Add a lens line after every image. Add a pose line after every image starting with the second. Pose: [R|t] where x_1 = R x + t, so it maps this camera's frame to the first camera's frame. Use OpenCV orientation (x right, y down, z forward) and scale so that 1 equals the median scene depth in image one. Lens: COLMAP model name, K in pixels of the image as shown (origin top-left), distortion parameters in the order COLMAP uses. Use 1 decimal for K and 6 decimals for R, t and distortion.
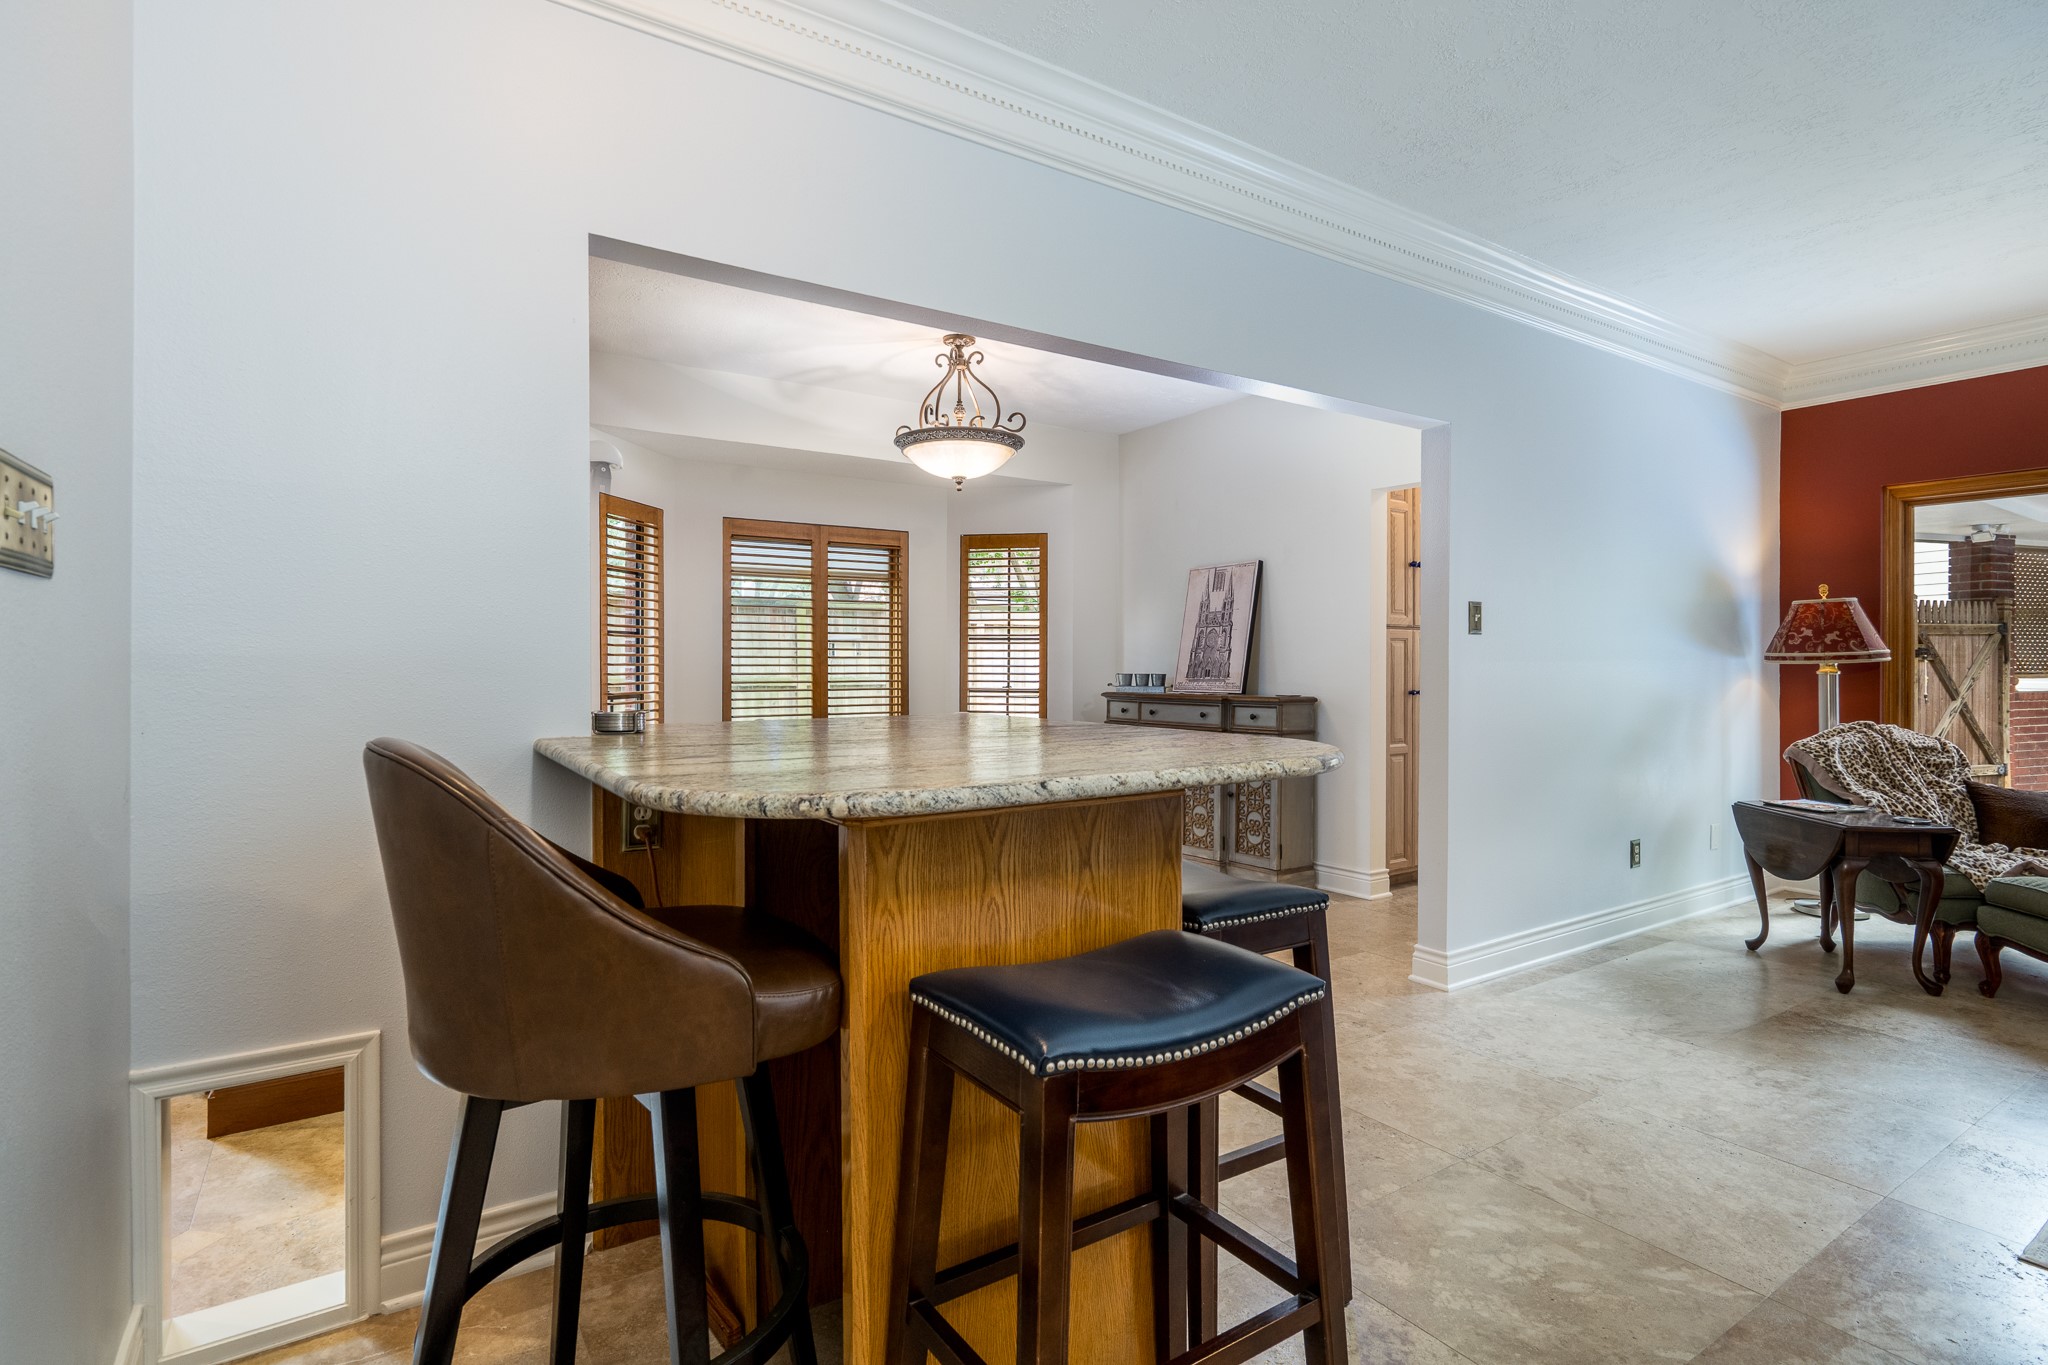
lens RADIAL K [[982.3, 0, 1017.6], [0, 982.3, 668.6], [0, 0, 1]] dist [-0.002264, 0.000513]
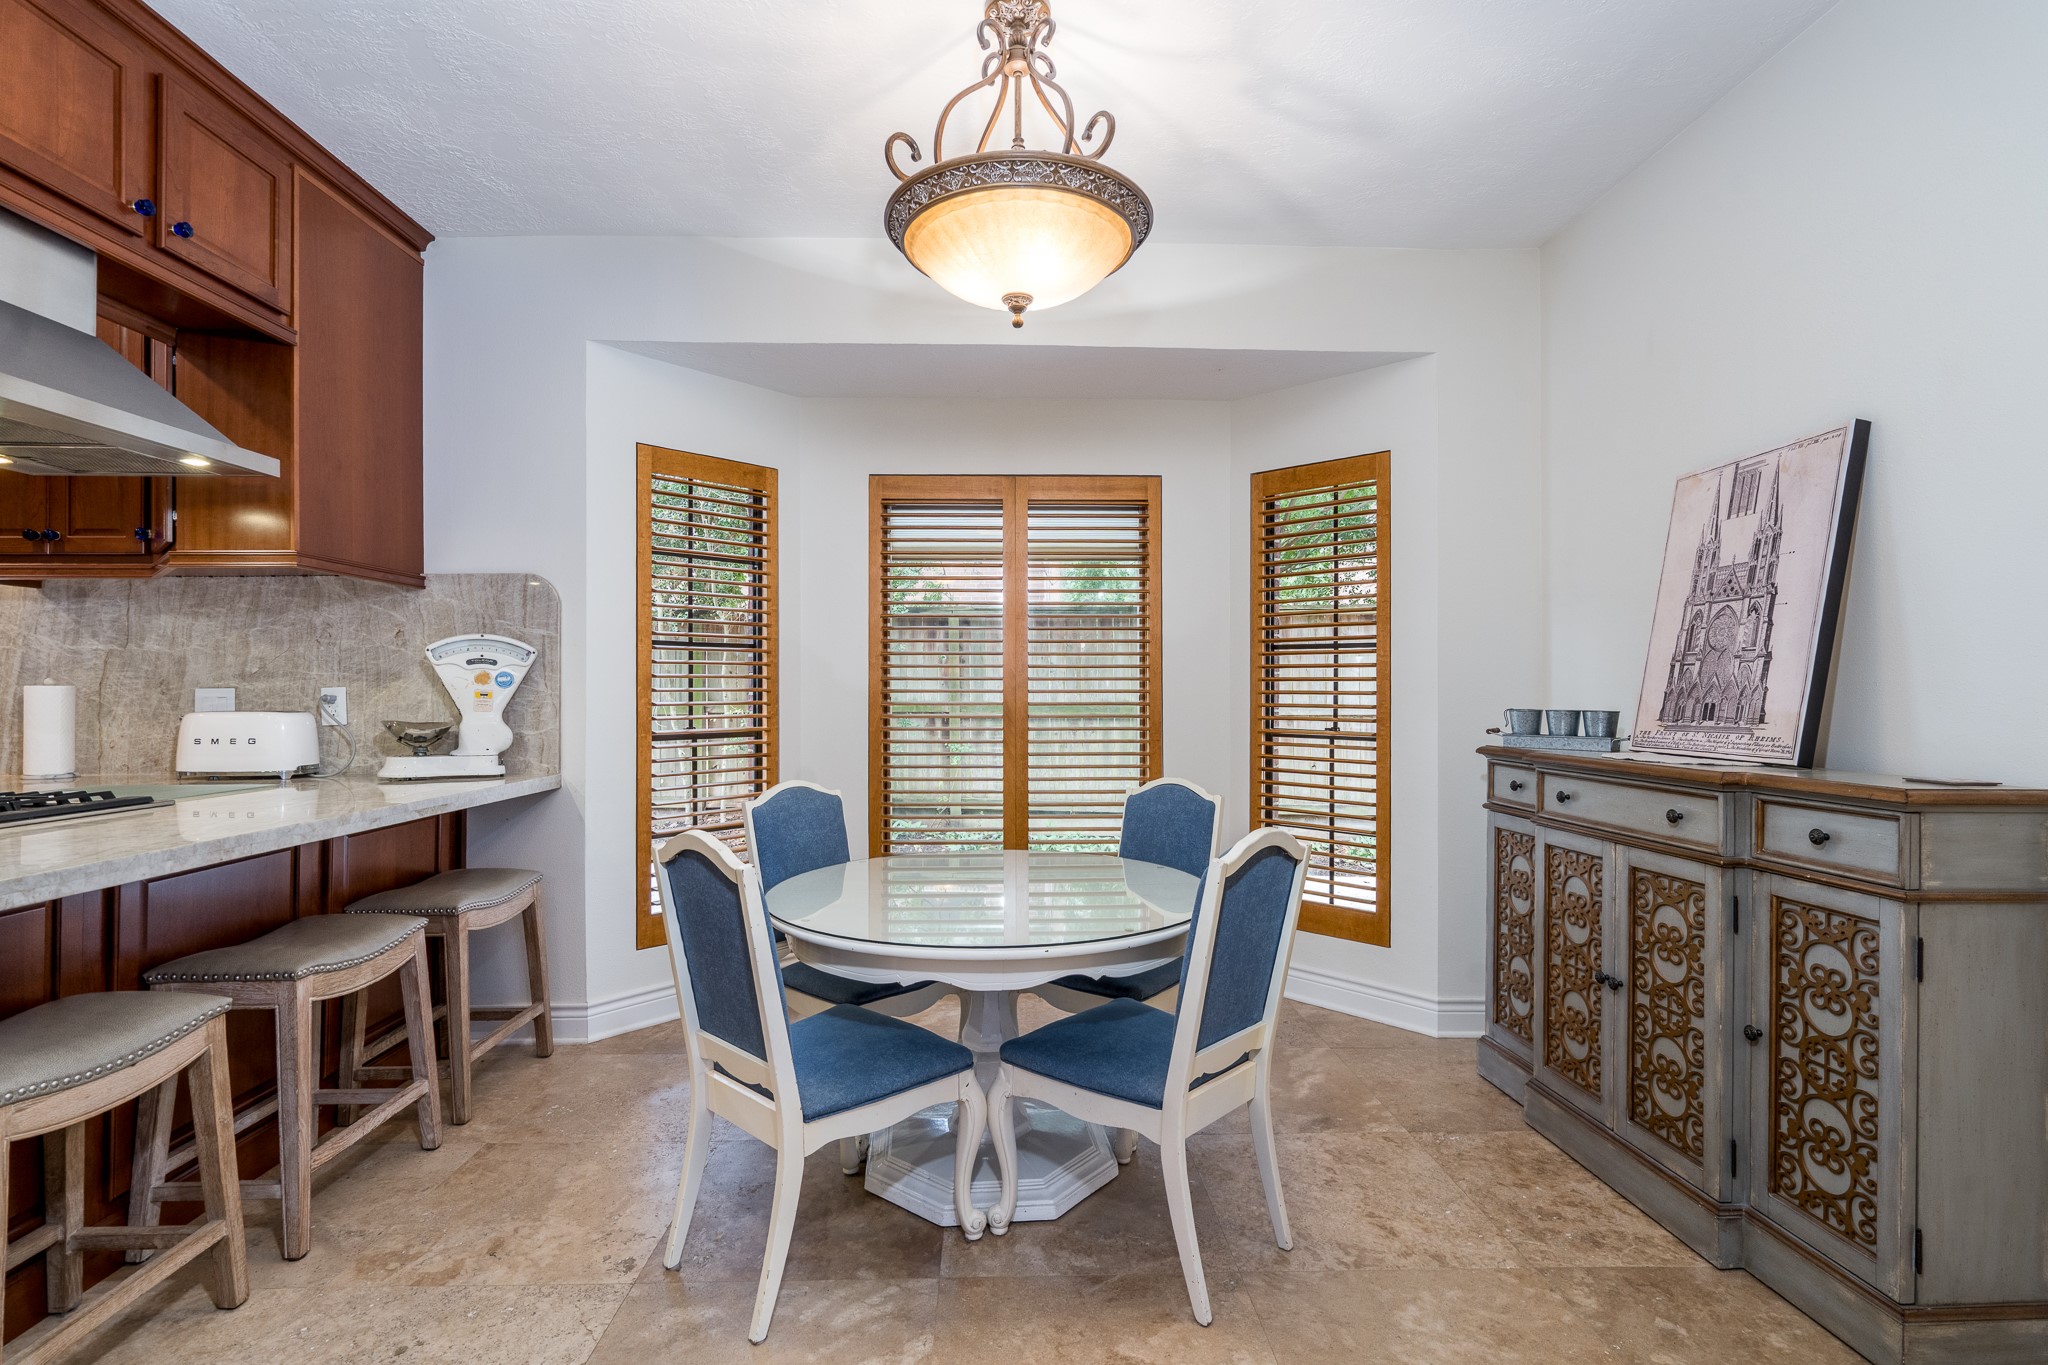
lens RADIAL K [[982.3, 0, 1058.1], [0, 982.3, 682.7], [0, 0, 1]] dist [-0.002264, 0.000513]
pose [[0.868231, -0.003340, -0.496149, 0.155523], [-0.000511, 0.999971, -0.007626, -0.004428], [0.496160, 0.006874, 0.868204, 0.483562]]
